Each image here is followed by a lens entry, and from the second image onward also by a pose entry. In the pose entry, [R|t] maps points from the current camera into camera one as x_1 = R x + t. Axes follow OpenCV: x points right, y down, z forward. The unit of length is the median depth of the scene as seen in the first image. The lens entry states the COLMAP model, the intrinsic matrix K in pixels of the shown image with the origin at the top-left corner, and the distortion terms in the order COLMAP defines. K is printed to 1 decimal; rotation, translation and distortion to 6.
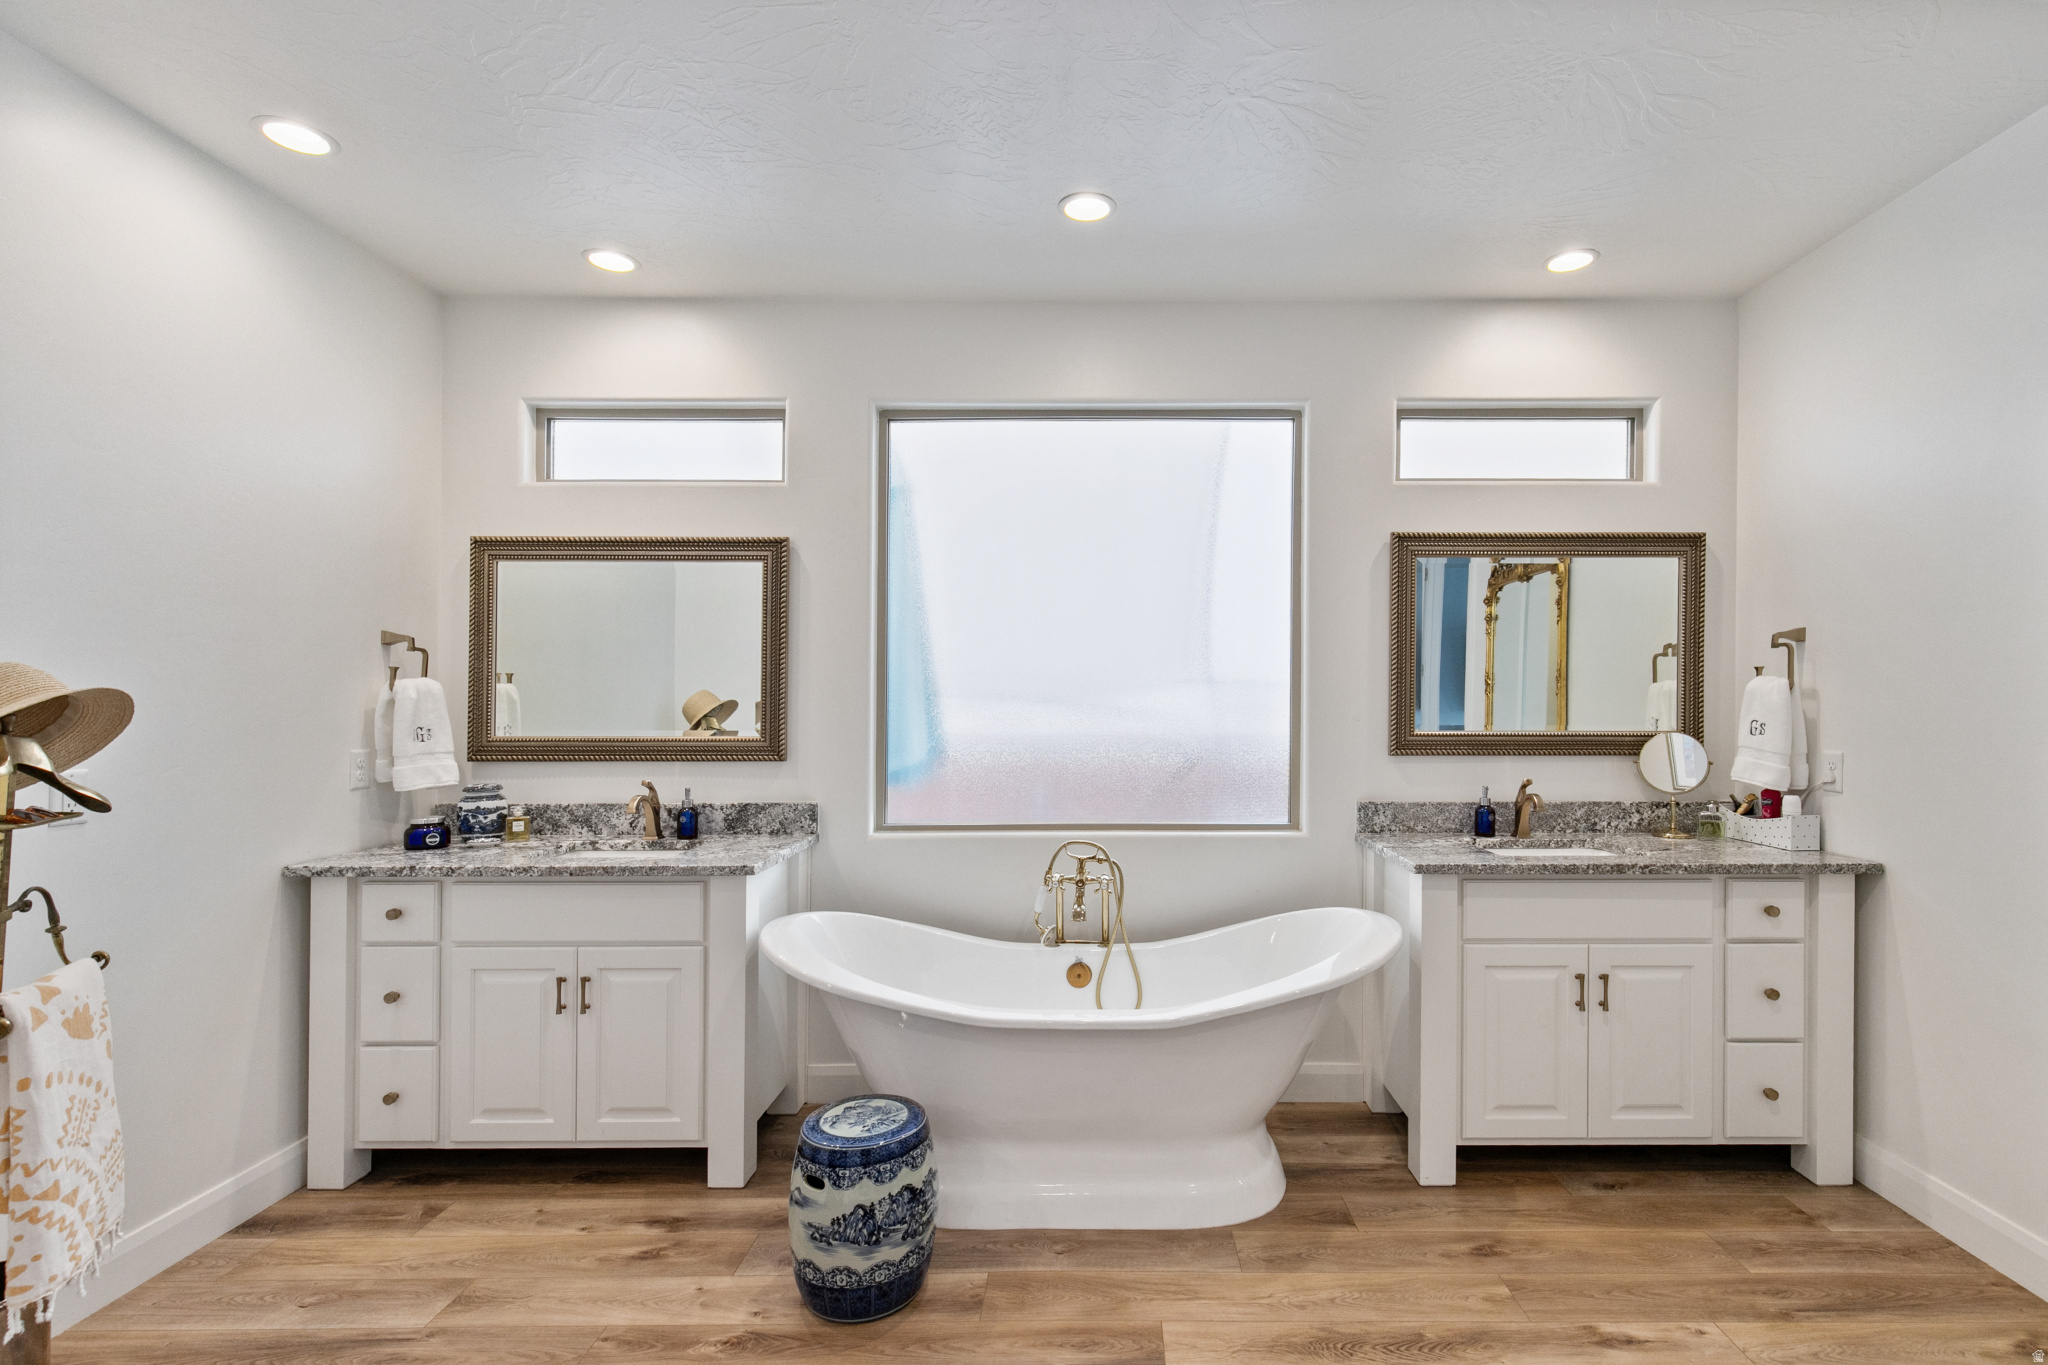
lens RADIAL K [[954.1, 0, 1026.0], [0, 954.1, 720.4], [0, 0, 1]] dist [0.006638, -0.000128]
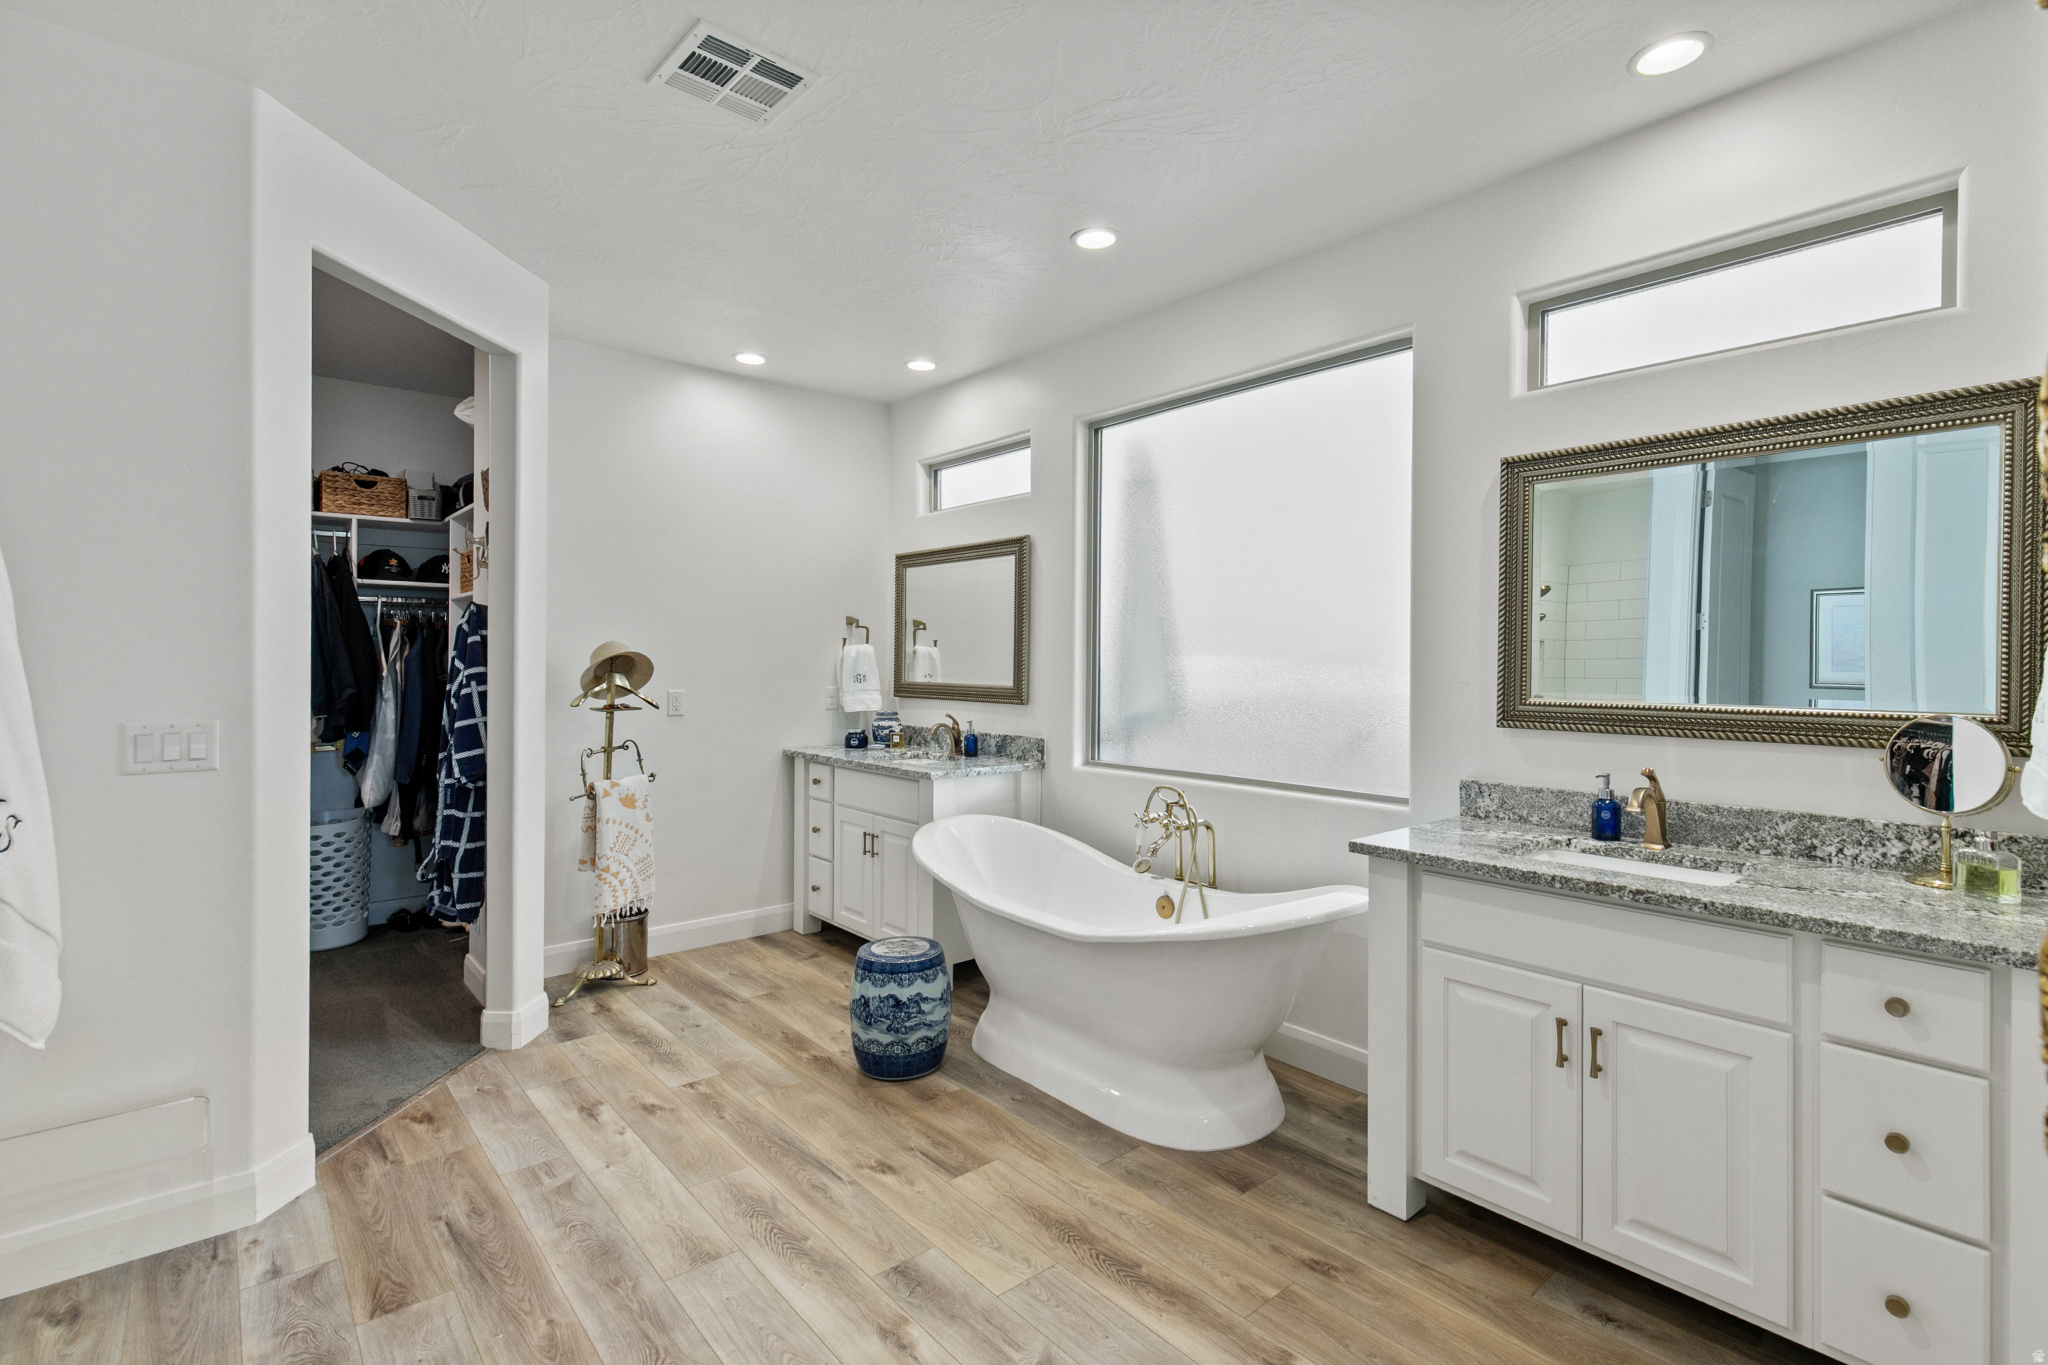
lens RADIAL K [[944.1, 0, 1027.4], [0, 944.1, 679.8], [0, 0, 1]] dist [0.006424, 0.000107]
pose [[0.650217, 0.019974, -0.759486, 0.862212], [-0.019215, 0.999767, 0.009843, -0.005505], [0.759506, 0.008194, 0.650449, 0.178061]]
